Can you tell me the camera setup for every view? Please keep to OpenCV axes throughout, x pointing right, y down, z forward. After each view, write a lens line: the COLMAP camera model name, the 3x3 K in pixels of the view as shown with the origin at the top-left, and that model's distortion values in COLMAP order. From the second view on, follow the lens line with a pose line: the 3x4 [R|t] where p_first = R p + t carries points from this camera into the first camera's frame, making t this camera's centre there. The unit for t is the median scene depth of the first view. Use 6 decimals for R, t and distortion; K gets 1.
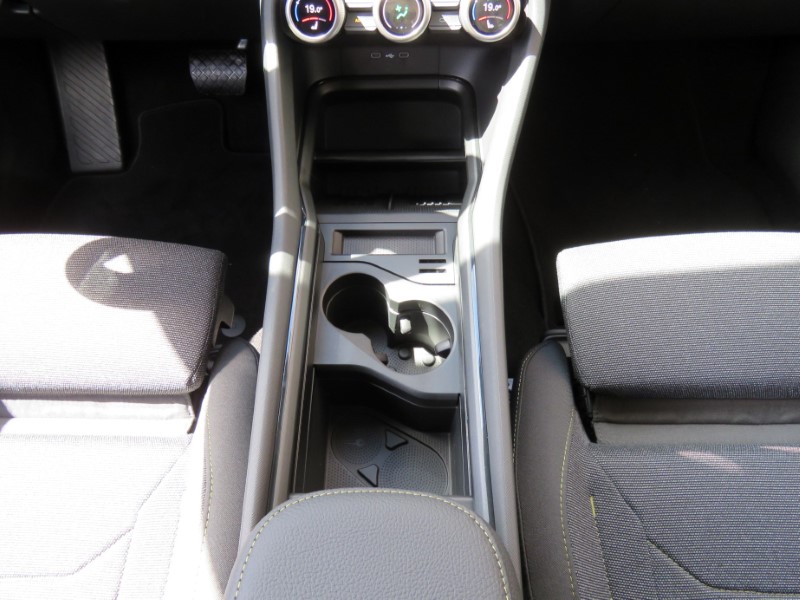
lens RADIAL K [[605.3, 0, 396.1], [0, 605.3, 299.4], [0, 0, 1]] dist [0.003922, 0.000746]
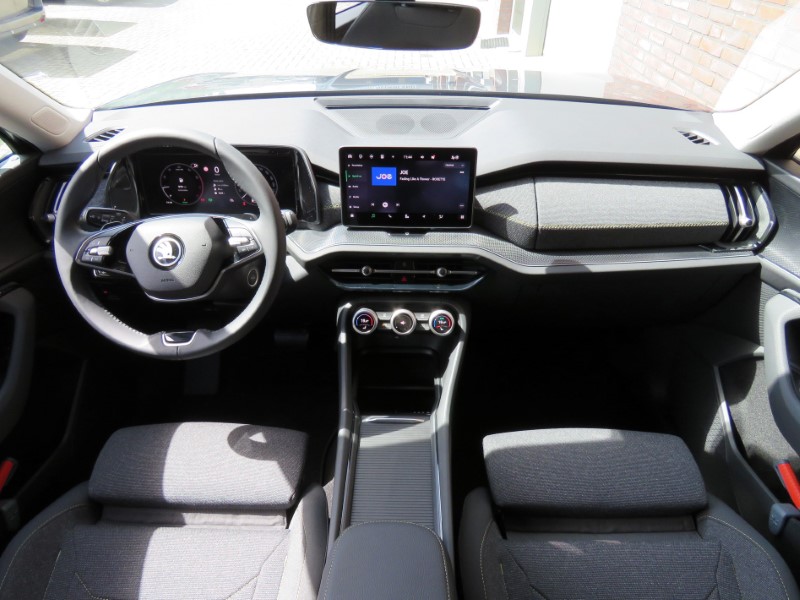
lens RADIAL K [[491.7, 0, 389.9], [0, 491.7, 299.4], [0, 0, 1]] dist [0.001501, 0.000016]
pose [[0.999712, 0.015798, -0.018060, -0.008121], [-0.021812, 0.911990, -0.409632, 0.190197], [0.009999, 0.409908, 0.912072, -0.671288]]
